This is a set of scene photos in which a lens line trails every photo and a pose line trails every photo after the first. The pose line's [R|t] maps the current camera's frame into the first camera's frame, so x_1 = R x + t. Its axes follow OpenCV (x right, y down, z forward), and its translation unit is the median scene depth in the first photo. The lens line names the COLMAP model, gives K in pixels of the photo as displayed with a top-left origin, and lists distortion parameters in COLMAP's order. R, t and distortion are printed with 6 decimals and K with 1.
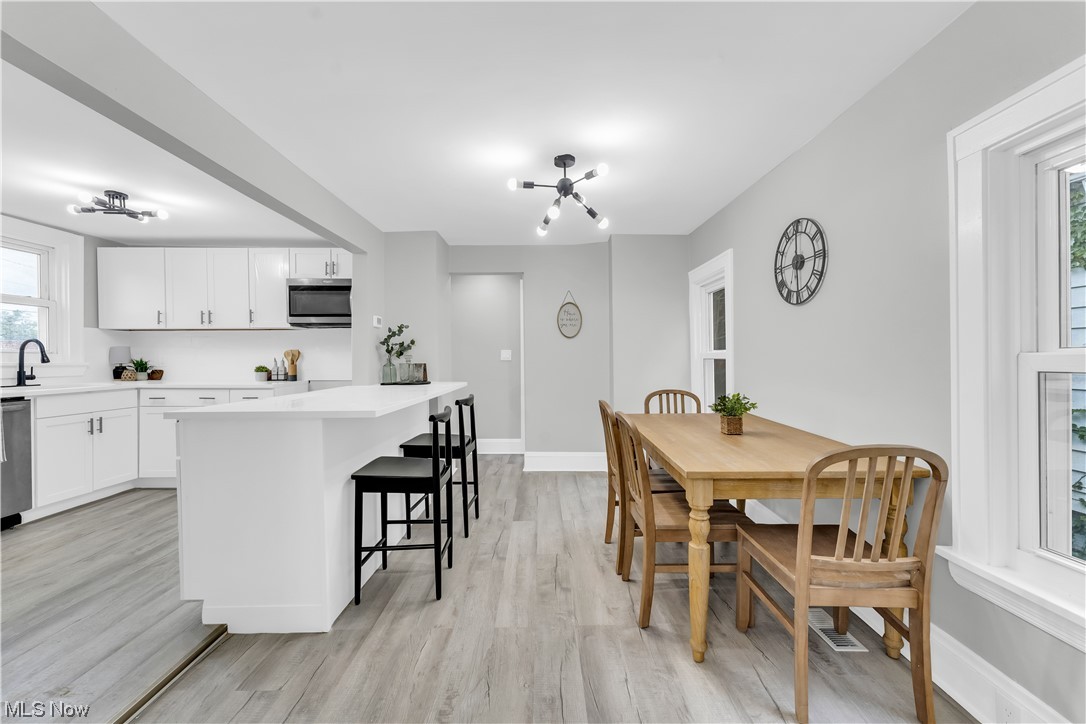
lens RADIAL K [[441.7, 0, 543.6], [0, 441.7, 361.3], [0, 0, 1]] dist [0.001824, -0.000636]
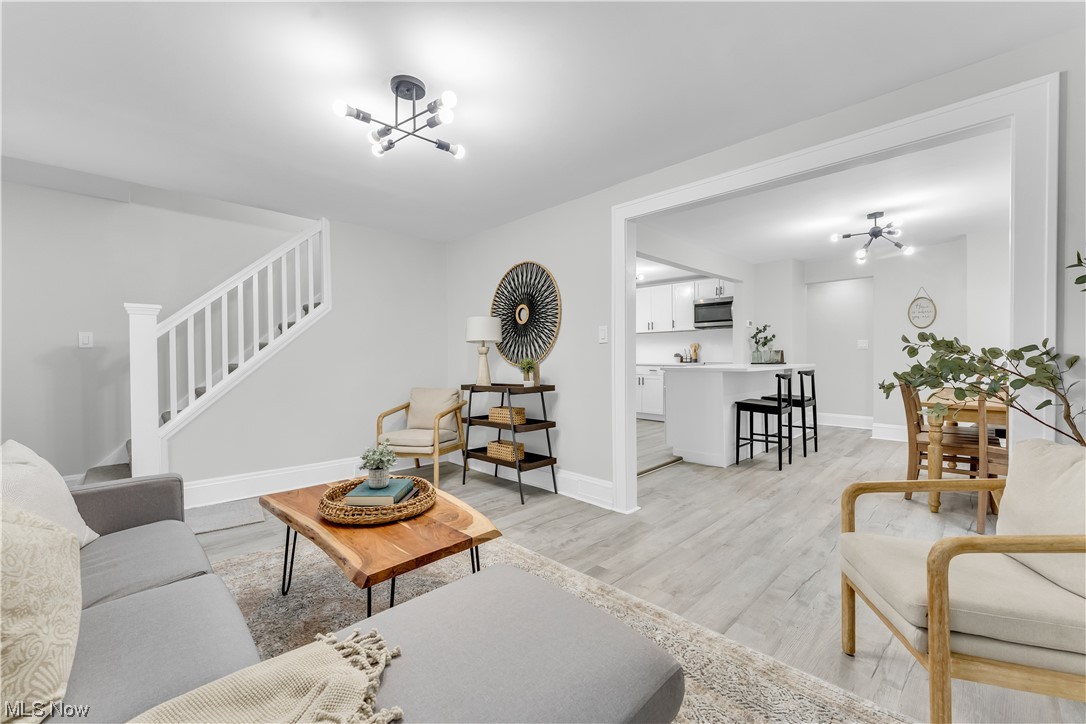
lens RADIAL K [[441.7, 0, 544.1], [0, 441.7, 363.1], [0, 0, 1]] dist [0.001824, -0.000636]
pose [[0.698409, 0.011693, -0.715604, 0.235046], [-0.000663, 0.999877, 0.015690, 0.025200], [0.715699, -0.010484, 0.698330, -0.607525]]
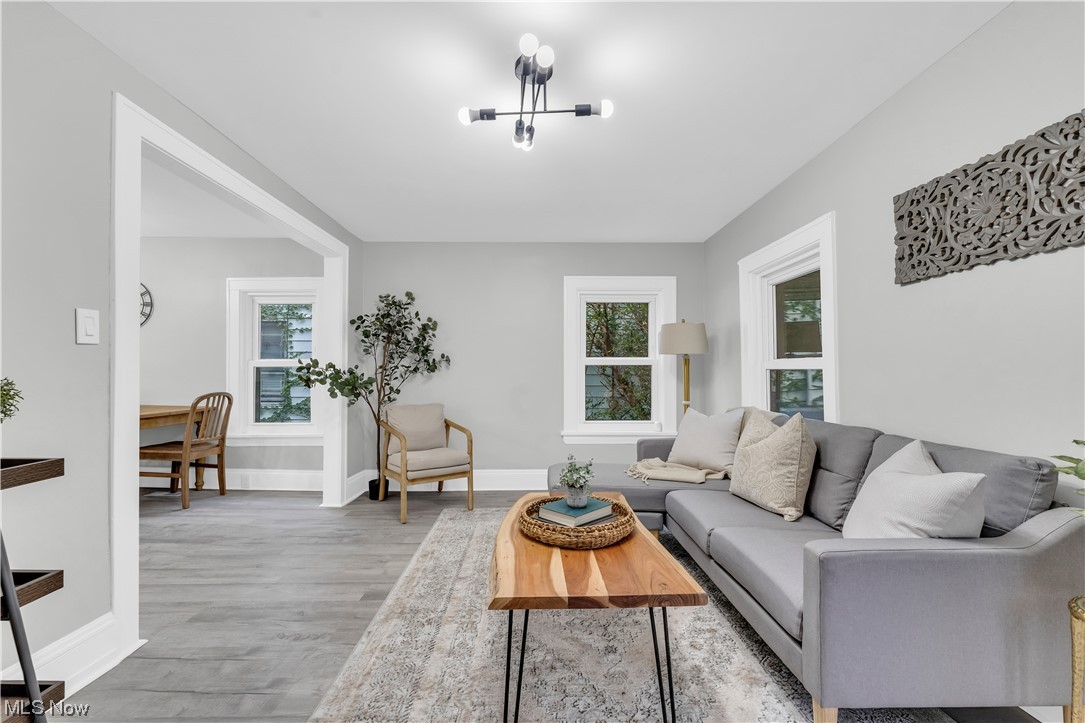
lens RADIAL K [[441.3, 0, 540.8], [0, 441.3, 364.1], [0, 0, 1]] dist [0.001824, -0.000636]
pose [[-0.008860, 0.025788, 0.999628, -0.713976], [0.002700, 0.999664, -0.025765, 0.031126], [-0.999957, 0.002471, -0.008927, -0.355139]]
